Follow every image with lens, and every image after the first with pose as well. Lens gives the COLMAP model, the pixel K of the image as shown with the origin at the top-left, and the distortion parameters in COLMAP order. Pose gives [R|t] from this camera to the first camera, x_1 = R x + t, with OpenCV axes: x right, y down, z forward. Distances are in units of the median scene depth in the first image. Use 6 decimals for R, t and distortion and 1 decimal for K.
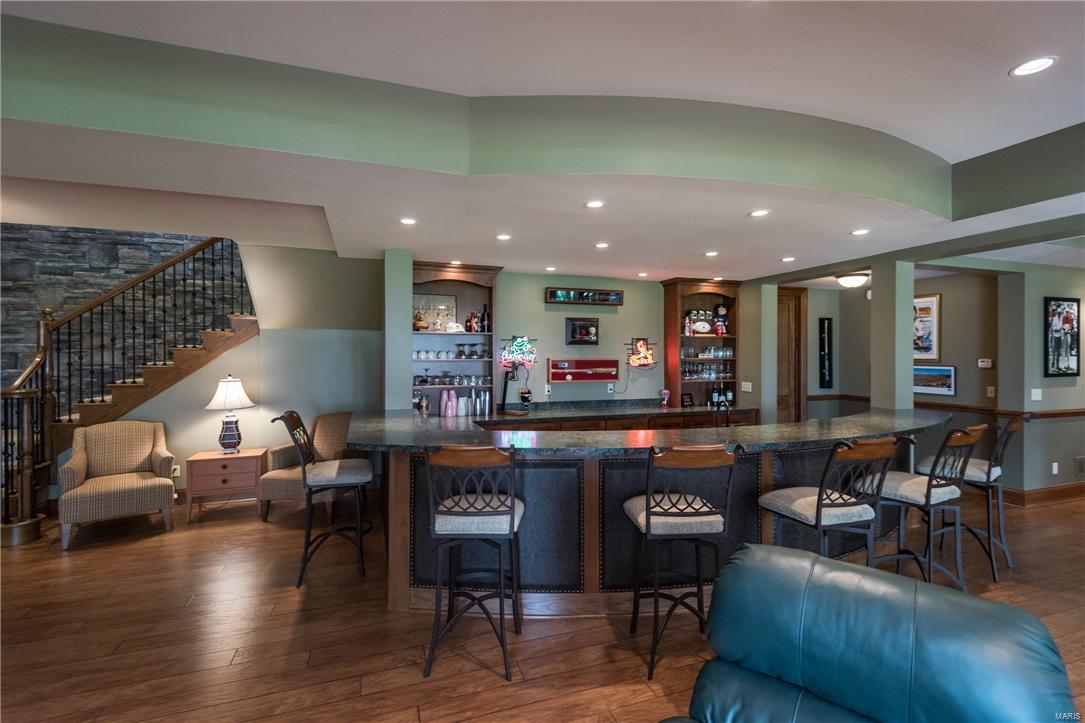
lens RADIAL K [[494.4, 0, 540.0], [0, 494.4, 356.9], [0, 0, 1]] dist [0.020893, -0.001921]
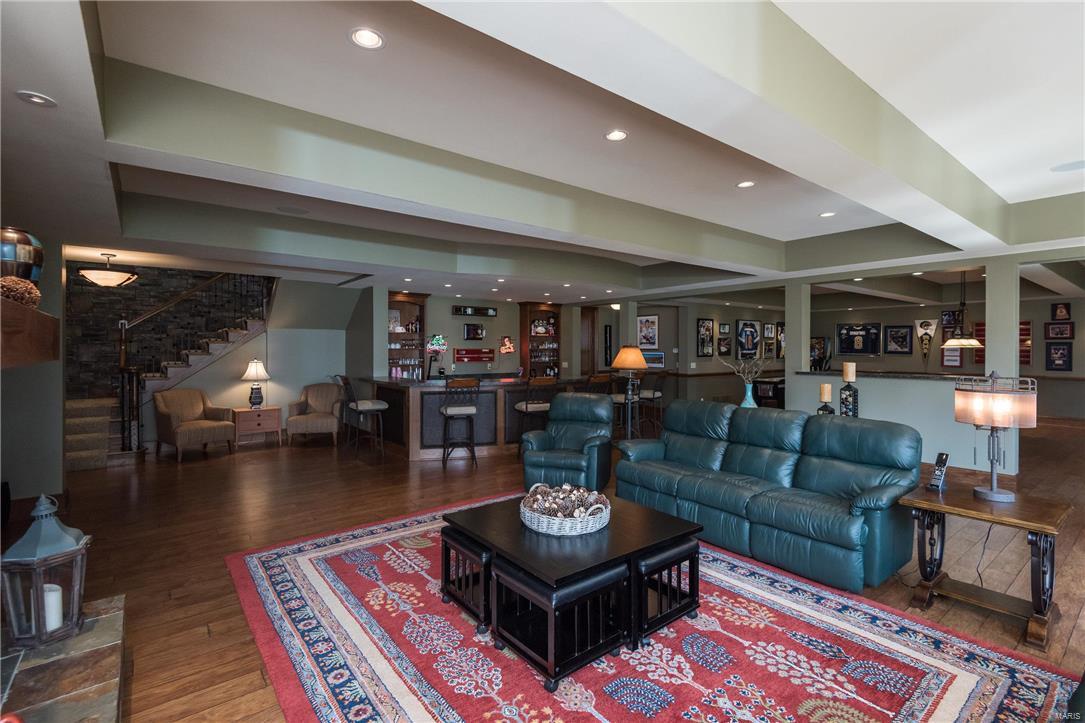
lens RADIAL K [[494.4, 0, 539.6], [0, 494.4, 357.6], [0, 0, 1]] dist [0.020893, -0.001921]
pose [[0.946336, -0.005949, 0.323129, -0.245631], [0.002099, 0.999923, 0.012262, 0.014646], [-0.323177, -0.010925, 0.946276, -0.657373]]
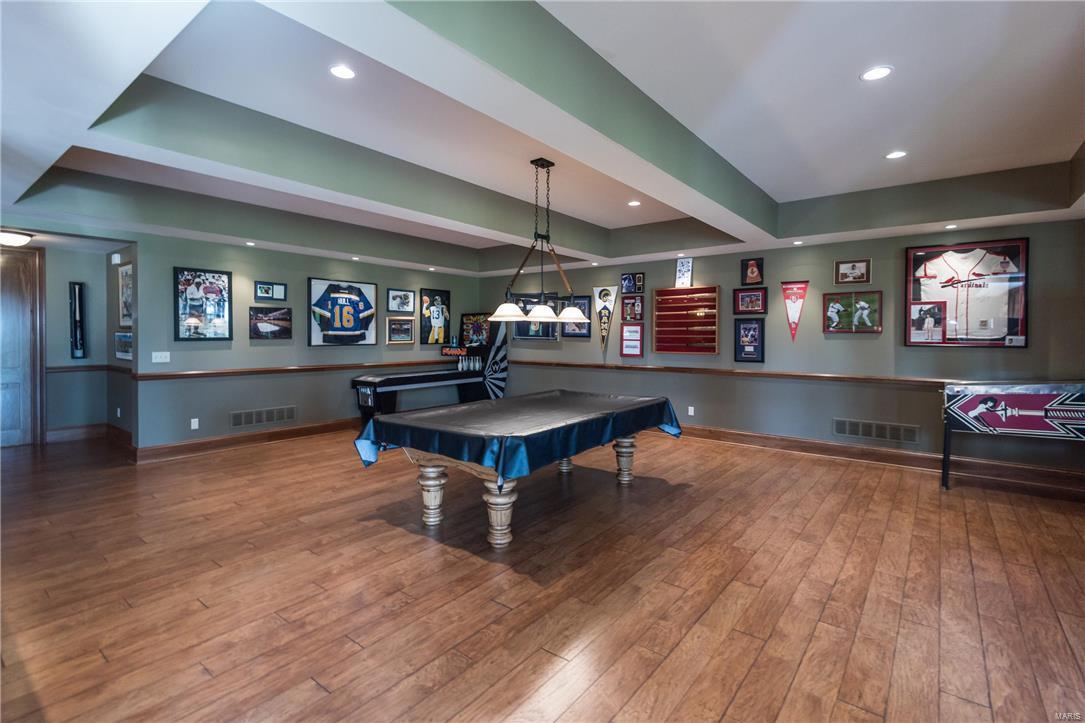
lens RADIAL K [[494.4, 0, 506.9], [0, 494.4, 343.6], [0, 0, 1]] dist [0.020893, -0.001921]
pose [[0.857789, -0.005020, 0.513978, 0.980115], [-0.000340, 0.999947, 0.010332, 0.031918], [-0.514002, -0.009038, 0.857741, -0.265102]]
